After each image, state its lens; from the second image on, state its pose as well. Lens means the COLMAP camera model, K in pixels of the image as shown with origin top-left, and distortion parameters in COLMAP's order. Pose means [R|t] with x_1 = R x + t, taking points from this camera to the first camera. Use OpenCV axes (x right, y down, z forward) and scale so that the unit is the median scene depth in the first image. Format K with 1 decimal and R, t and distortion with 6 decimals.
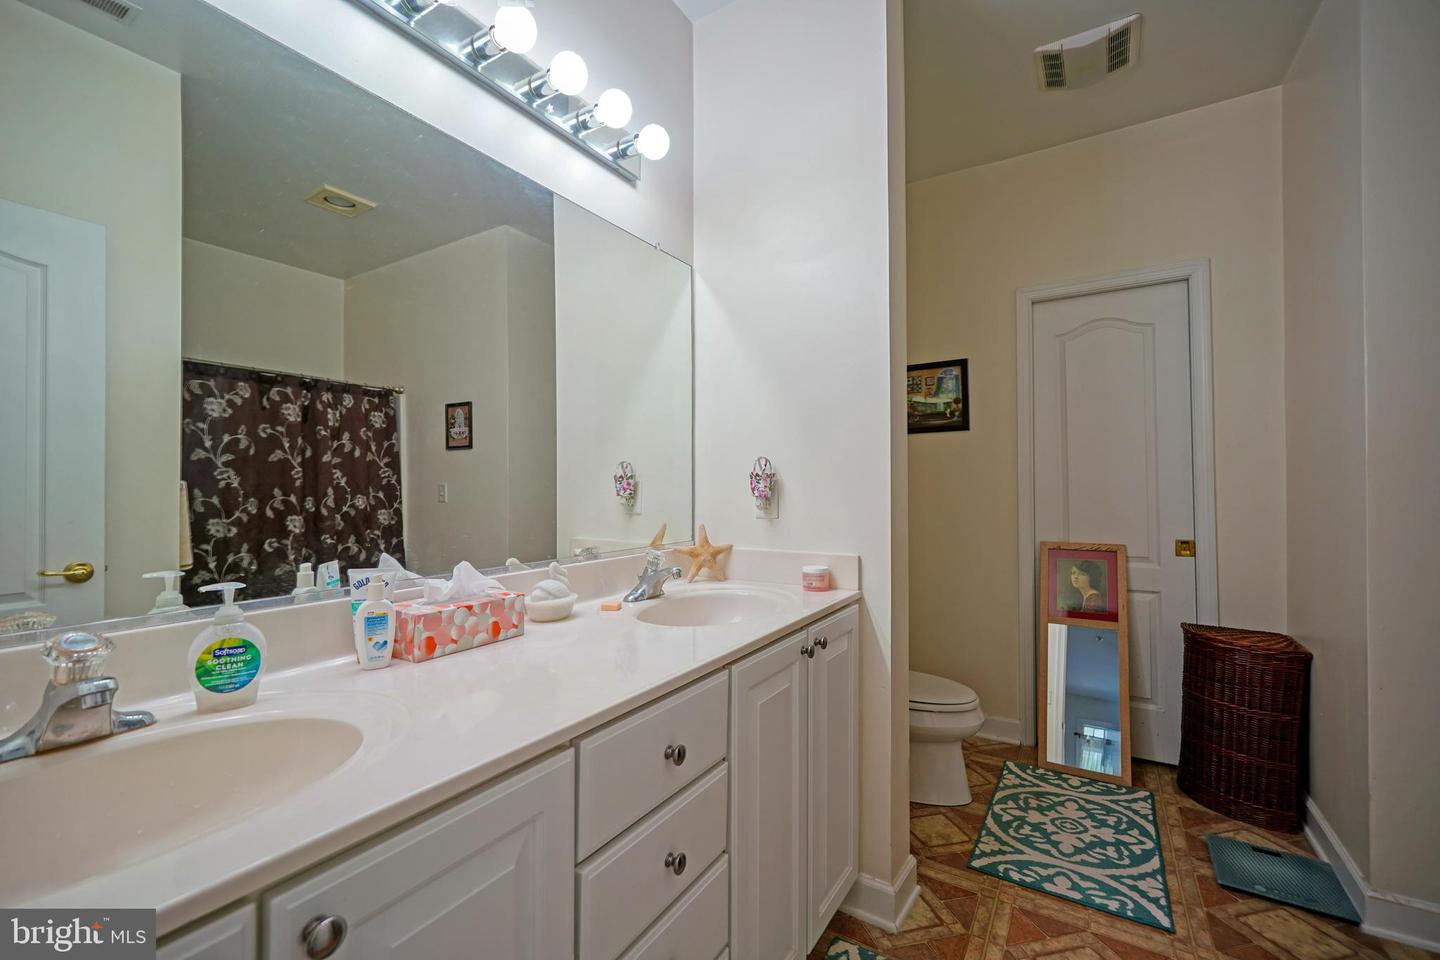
lens RADIAL K [[609.1, 0, 708.4], [0, 609.1, 475.7], [0, 0, 1]] dist [-0.010797, 0.004932]
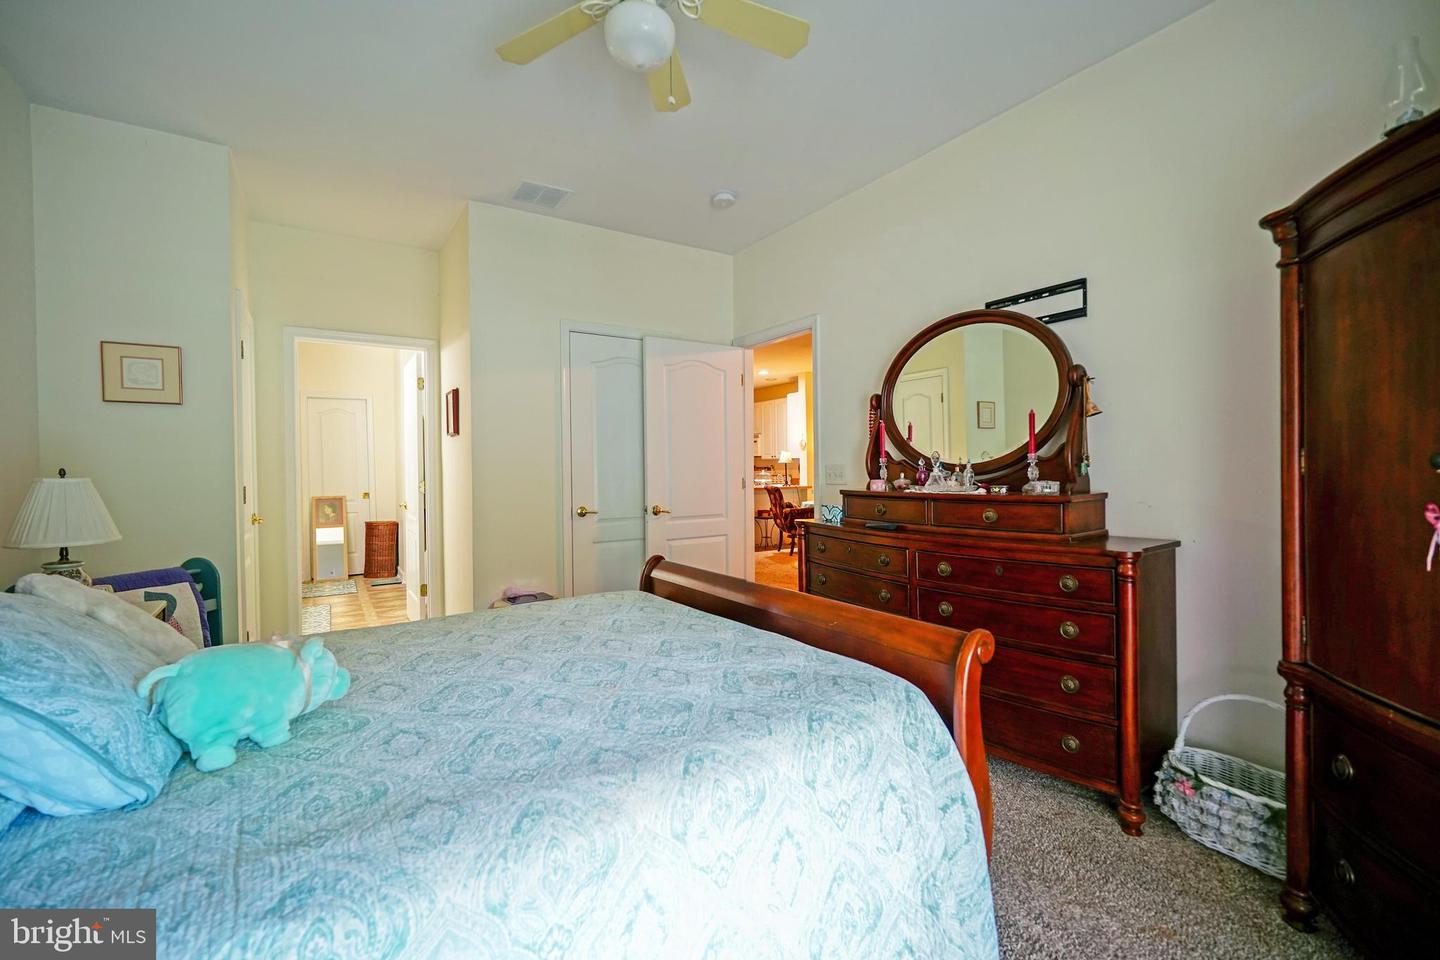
lens RADIAL K [[609.1, 0, 708.4], [0, 609.1, 475.7], [0, 0, 1]] dist [-0.010797, 0.004932]
pose [[0.411264, -0.009237, 0.911470, -1.123650], [-0.000976, 0.999944, 0.010574, -0.003636], [-0.911516, -0.005238, 0.411232, -1.602092]]
